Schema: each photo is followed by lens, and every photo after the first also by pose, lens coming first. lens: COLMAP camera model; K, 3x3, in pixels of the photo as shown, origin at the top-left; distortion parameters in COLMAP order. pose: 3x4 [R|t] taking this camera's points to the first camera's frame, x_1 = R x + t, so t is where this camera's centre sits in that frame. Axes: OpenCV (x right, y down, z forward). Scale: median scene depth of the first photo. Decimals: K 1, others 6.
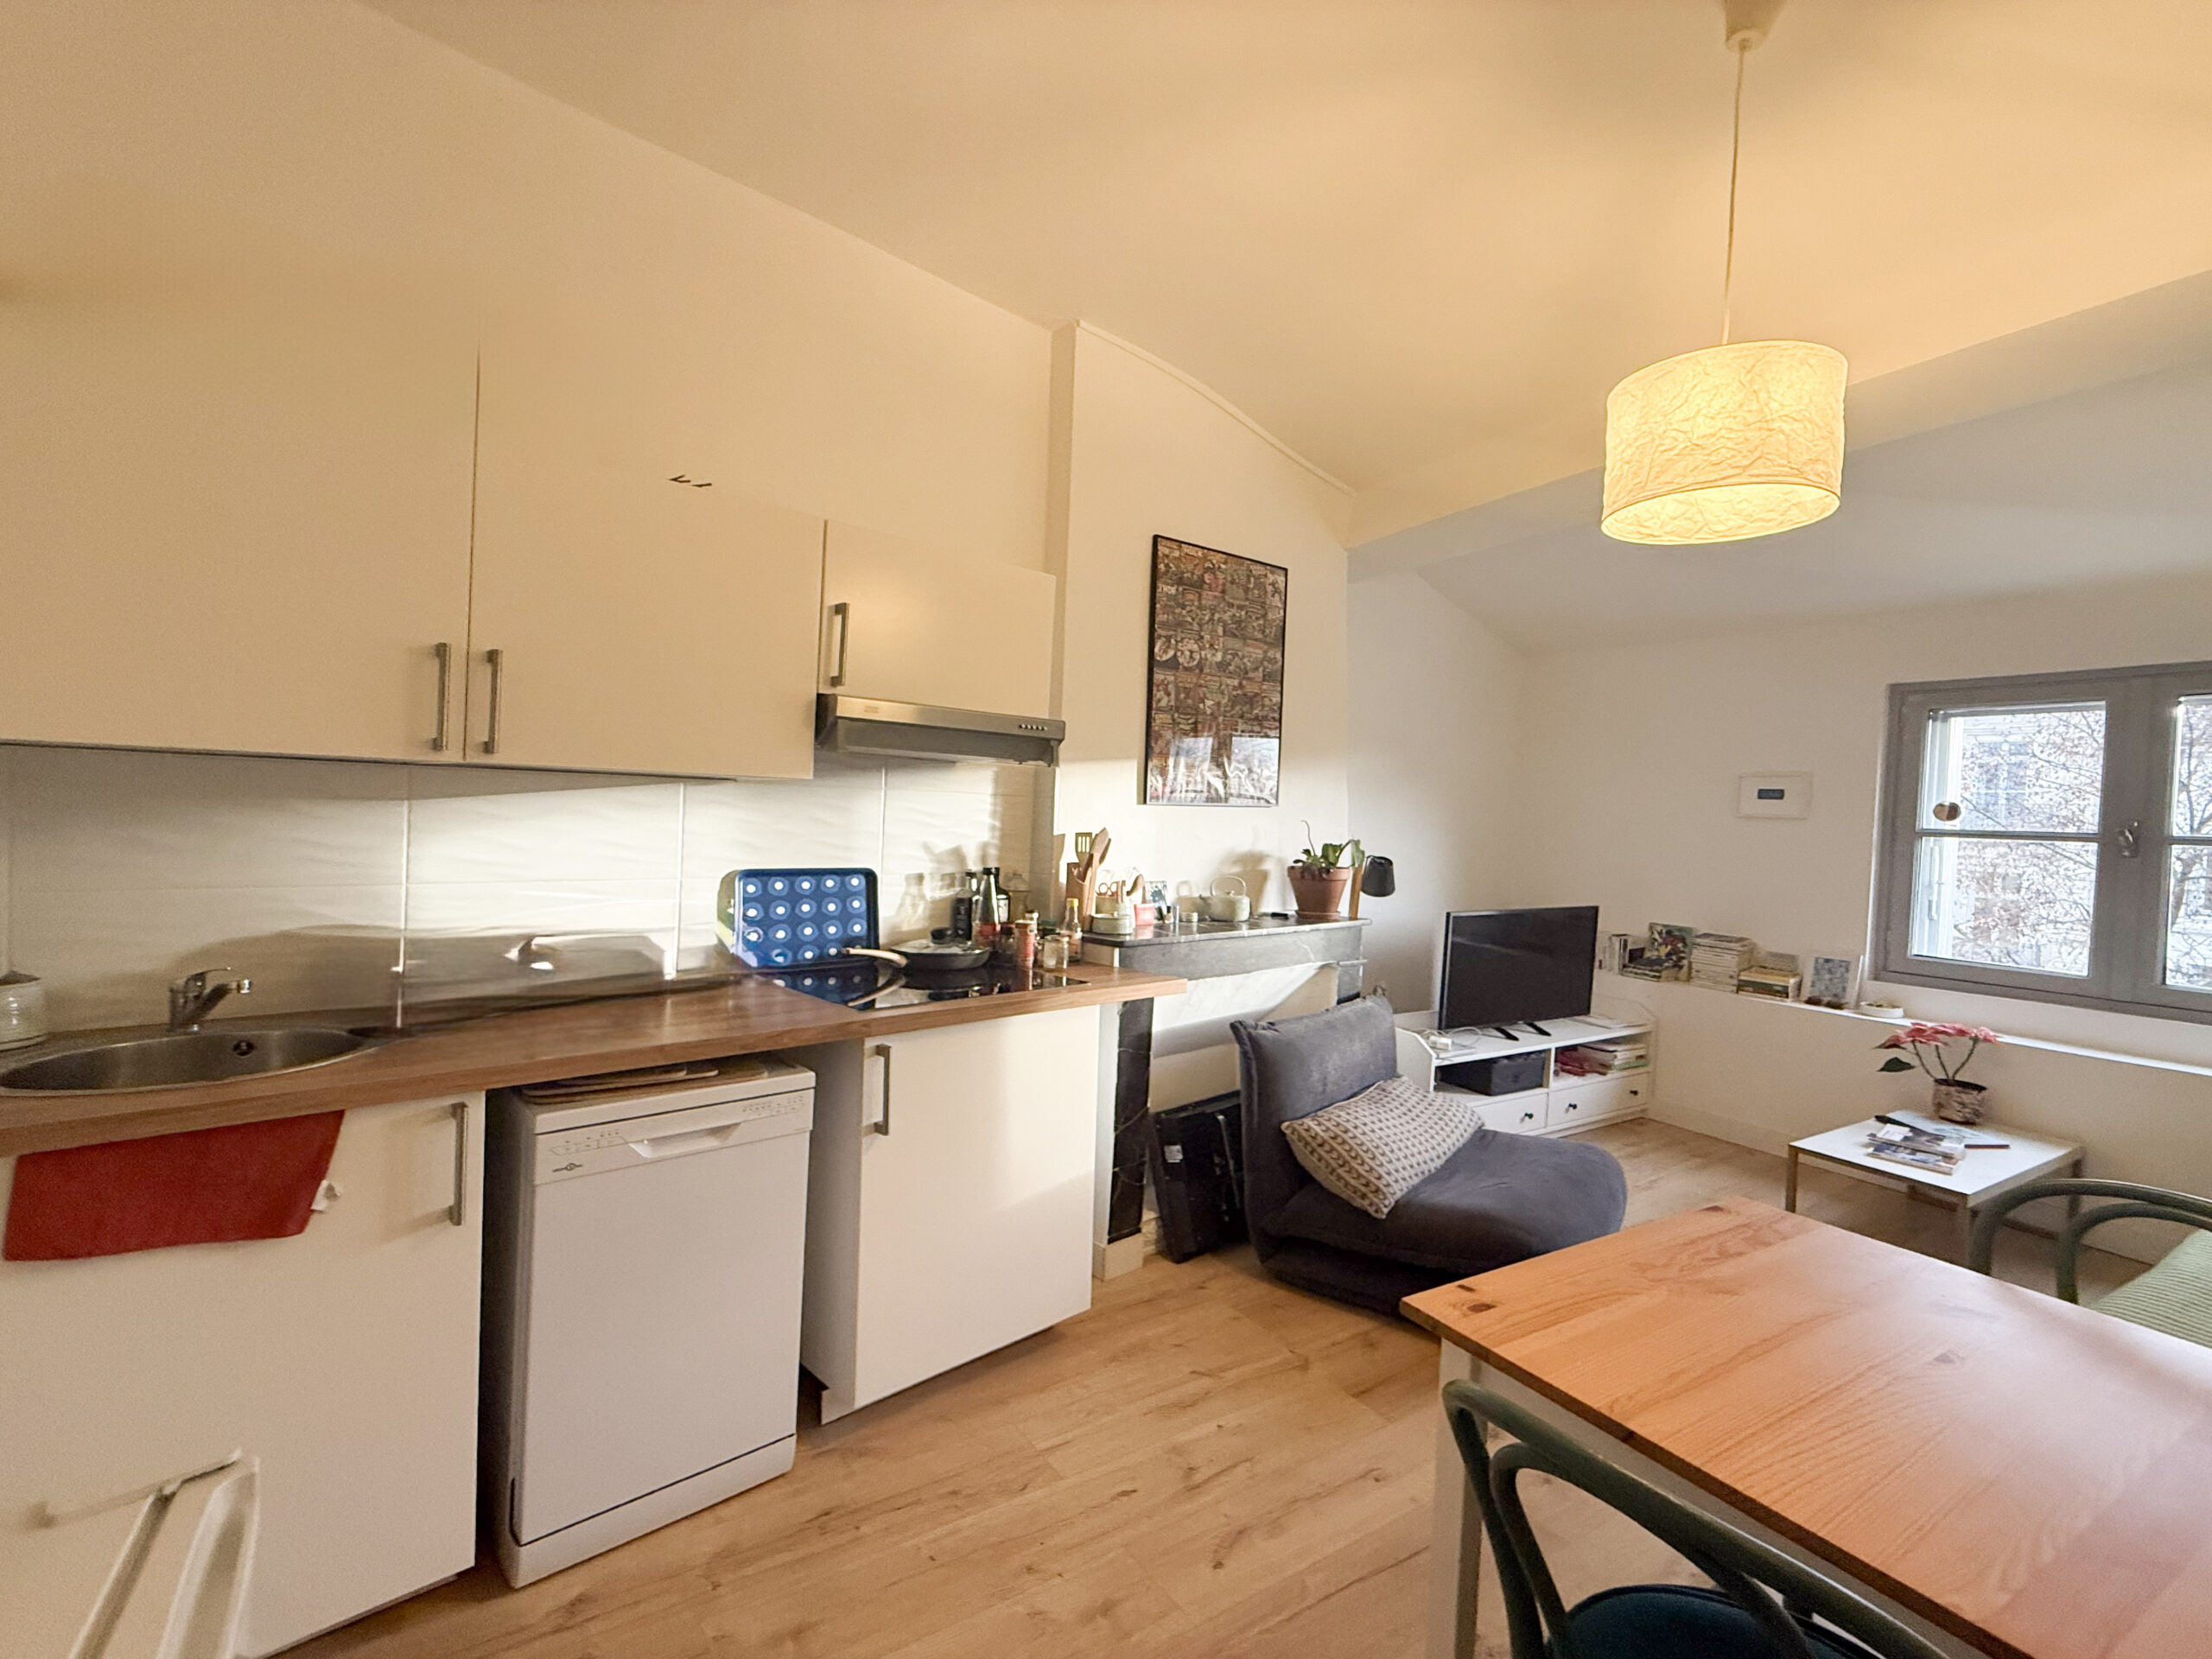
lens RADIAL K [[991.8, 0, 1091.5], [0, 991.8, 812.3], [0, 0, 1]] dist [-0.006893, 0.000090]
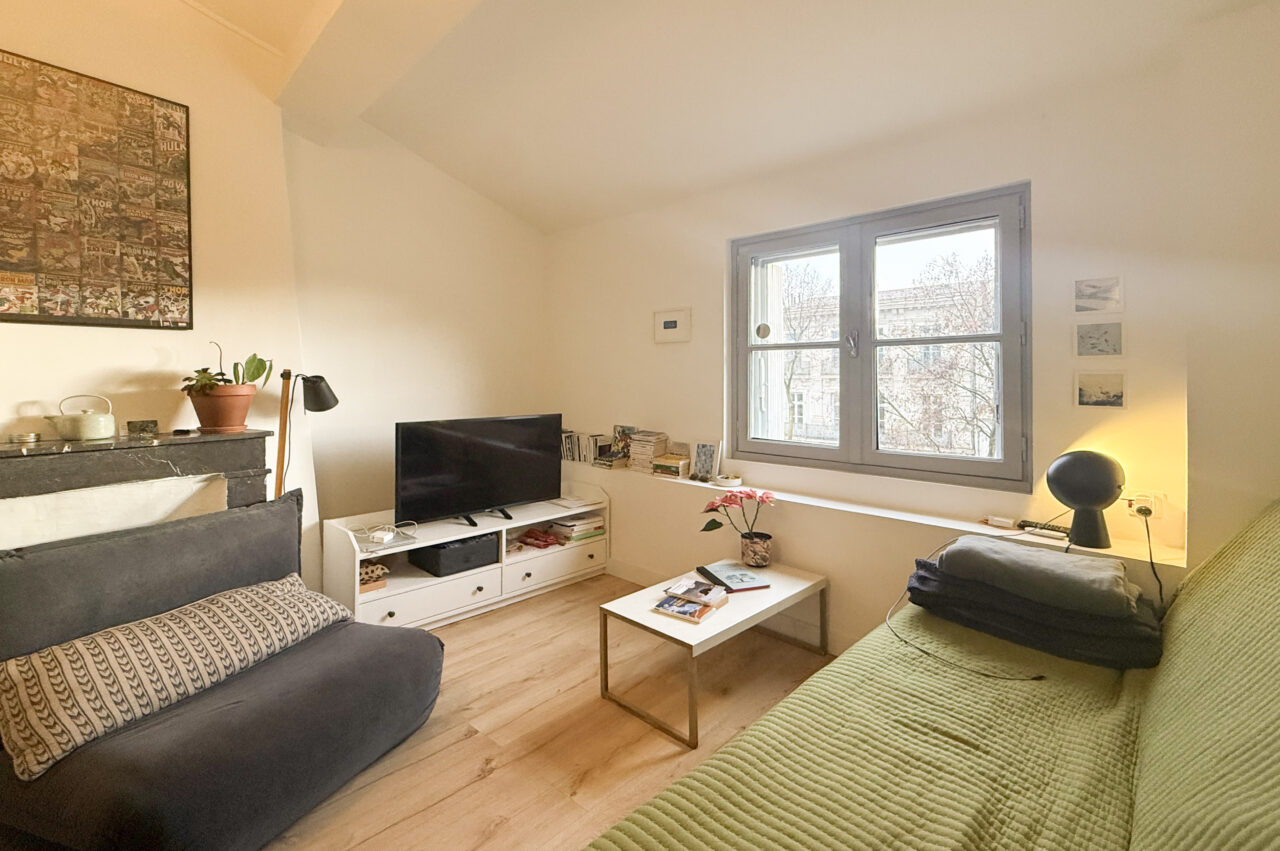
lens RADIAL K [[592.1, 0, 657.9], [0, 592.1, 353.9], [0, 0, 1]] dist [-0.000386, -0.000541]
pose [[0.960998, -0.013901, 0.276206, 0.509409], [0.024685, 0.999061, -0.035604, 0.056960], [-0.275452, 0.041033, 0.960439, 0.259982]]
